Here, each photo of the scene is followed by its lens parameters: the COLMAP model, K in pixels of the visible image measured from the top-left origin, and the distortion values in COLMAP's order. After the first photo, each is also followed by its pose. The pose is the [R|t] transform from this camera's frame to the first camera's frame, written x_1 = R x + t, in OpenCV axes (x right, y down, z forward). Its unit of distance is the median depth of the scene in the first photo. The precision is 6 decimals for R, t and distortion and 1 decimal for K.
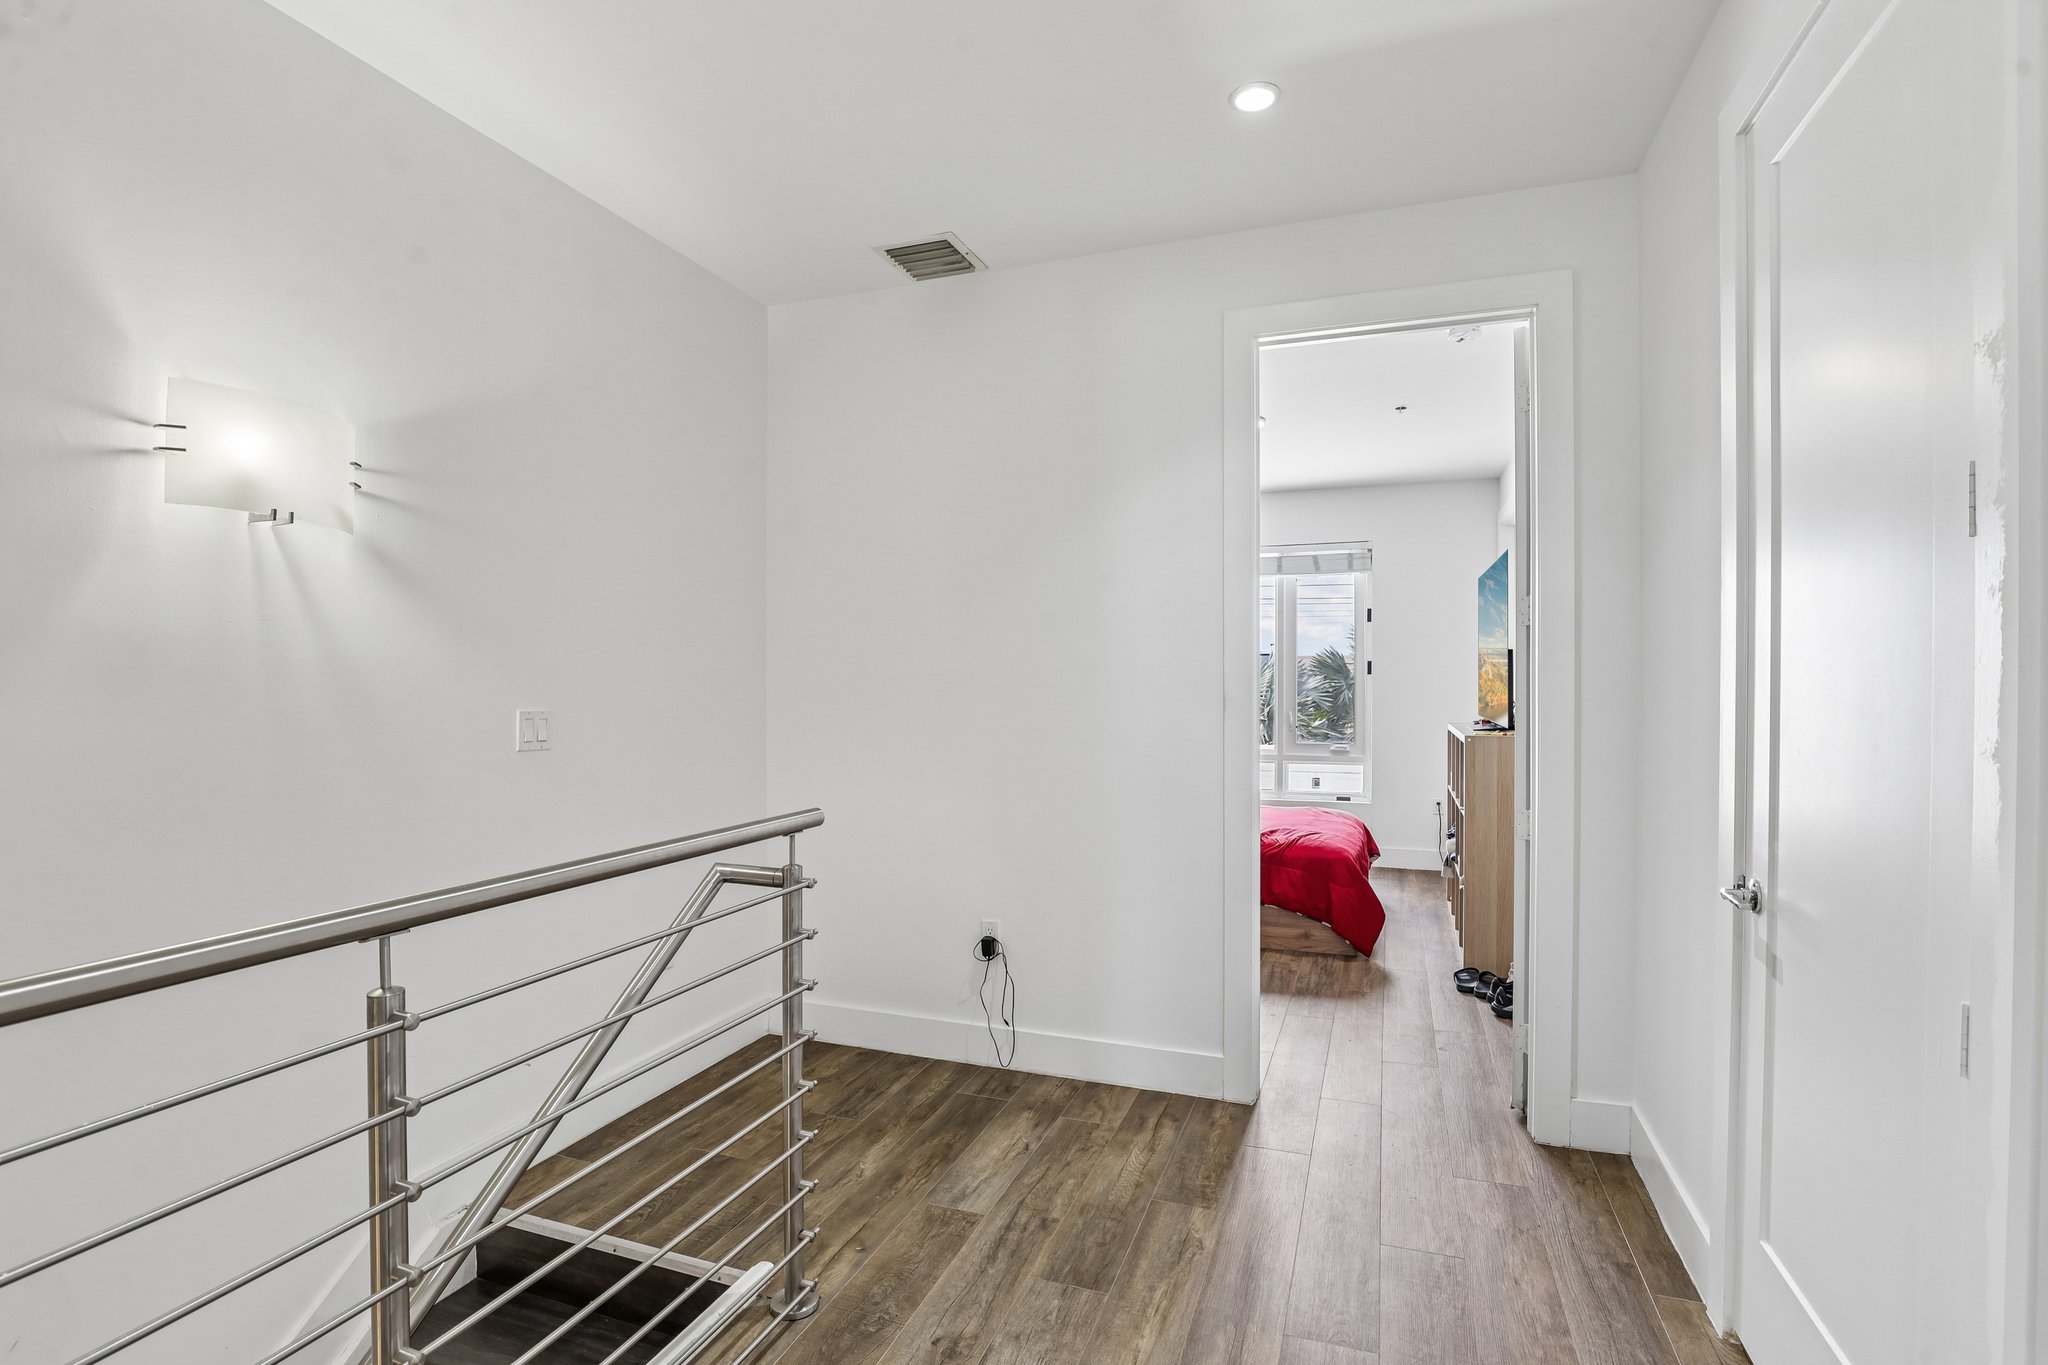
lens RADIAL K [[968.3, 0, 1040.1], [0, 968.3, 682.7], [0, 0, 1]] dist [-0.024930, -0.000088]
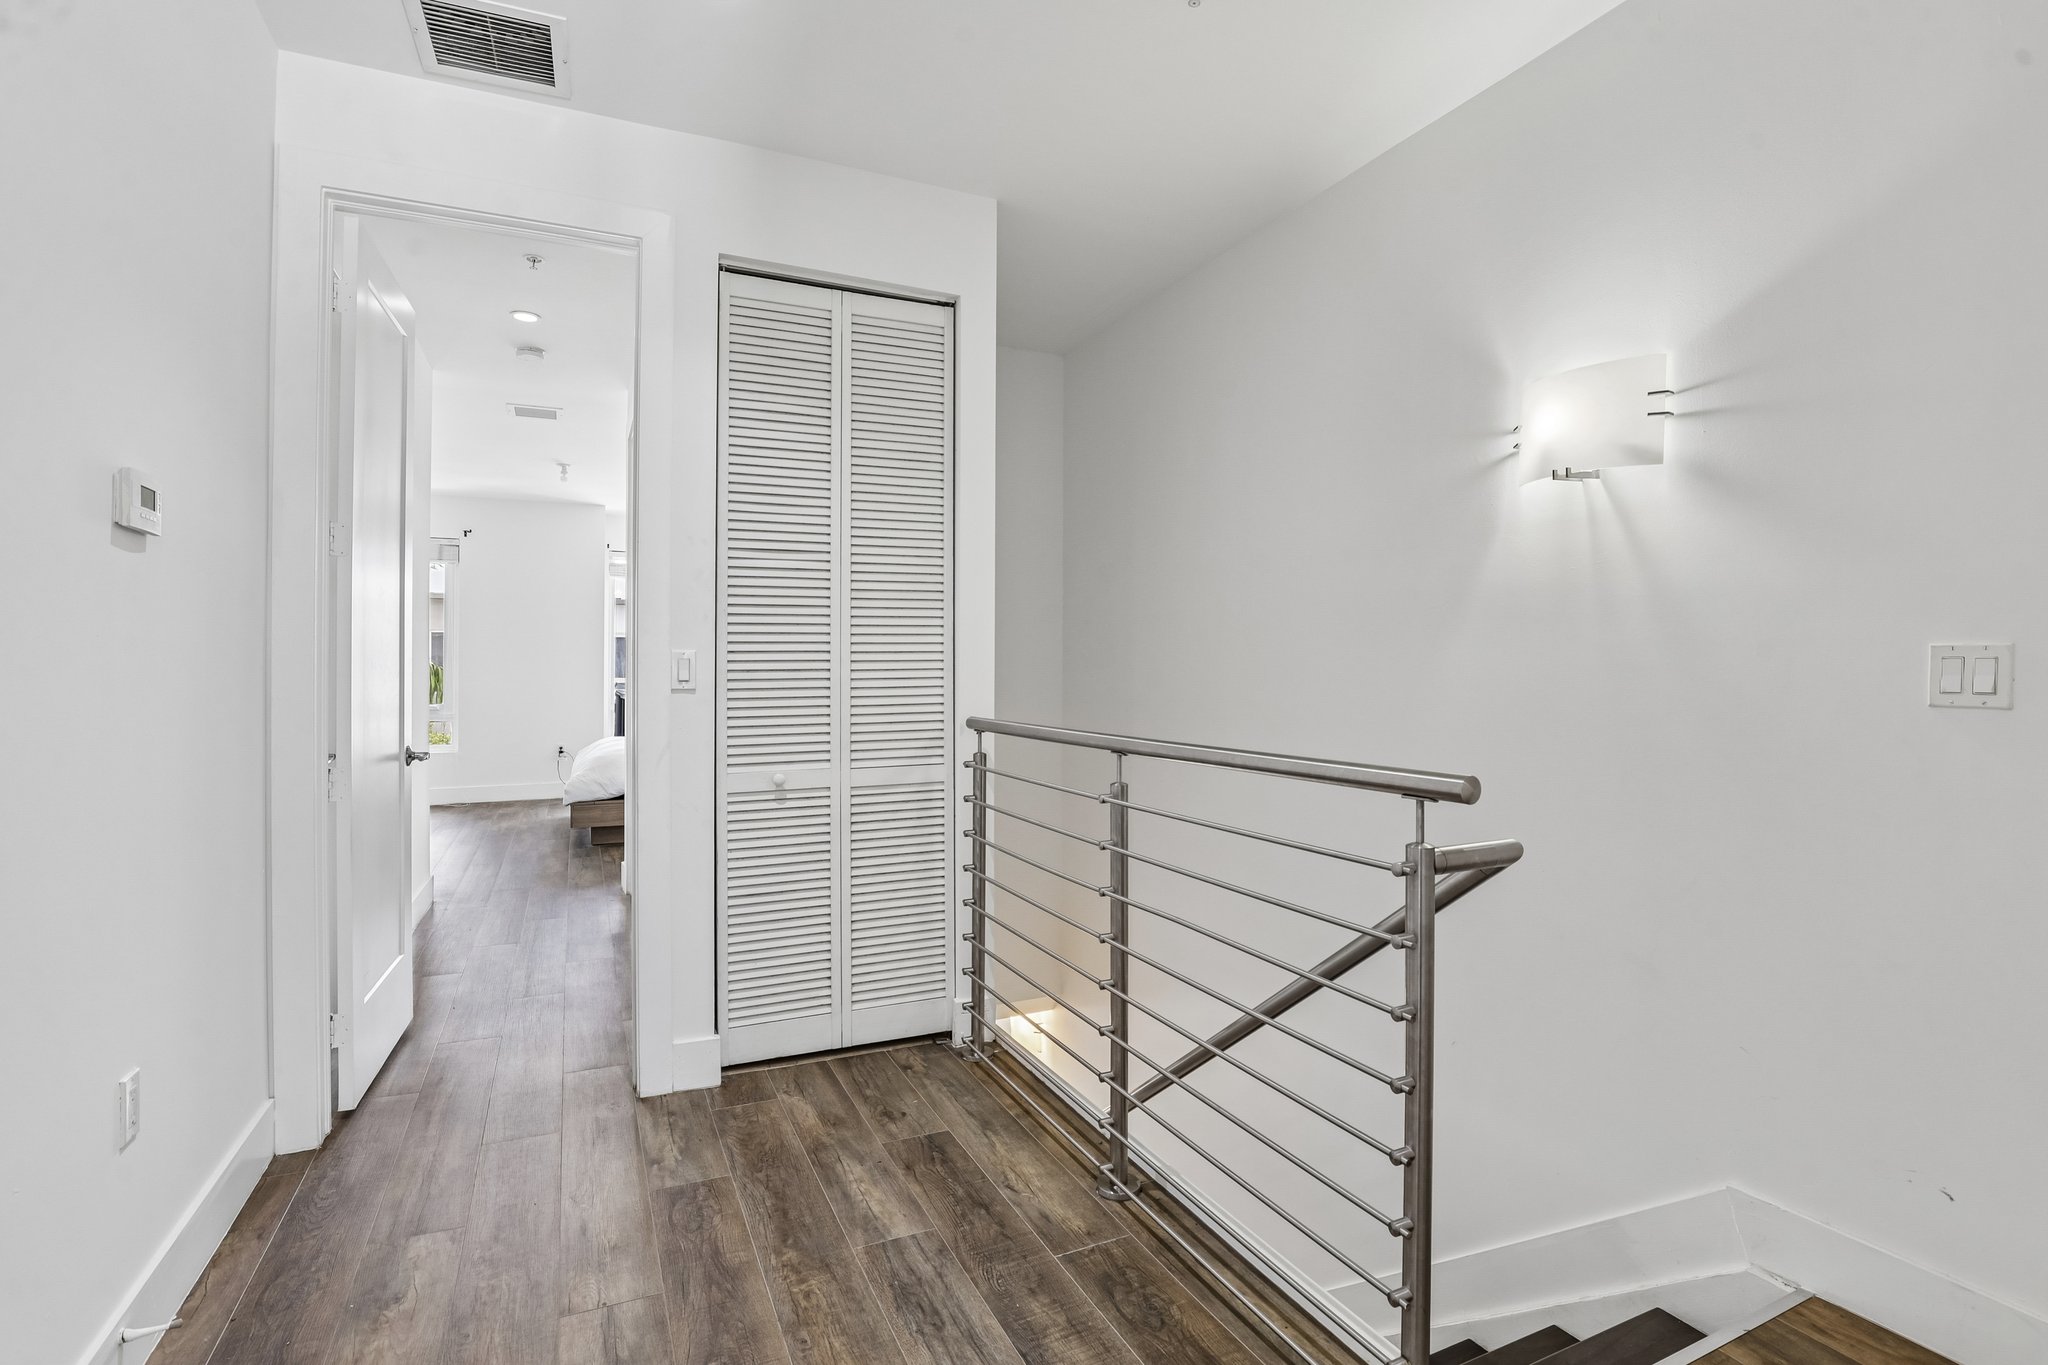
lens RADIAL K [[968.3, 0, 1040.1], [0, 968.3, 682.7], [0, 0, 1]] dist [-0.024930, -0.000088]
pose [[-0.715365, 0.000145, -0.698751, 0.430172], [-0.006888, 0.999950, 0.007259, 0.069000], [0.698717, 0.010006, -0.715328, 1.303102]]
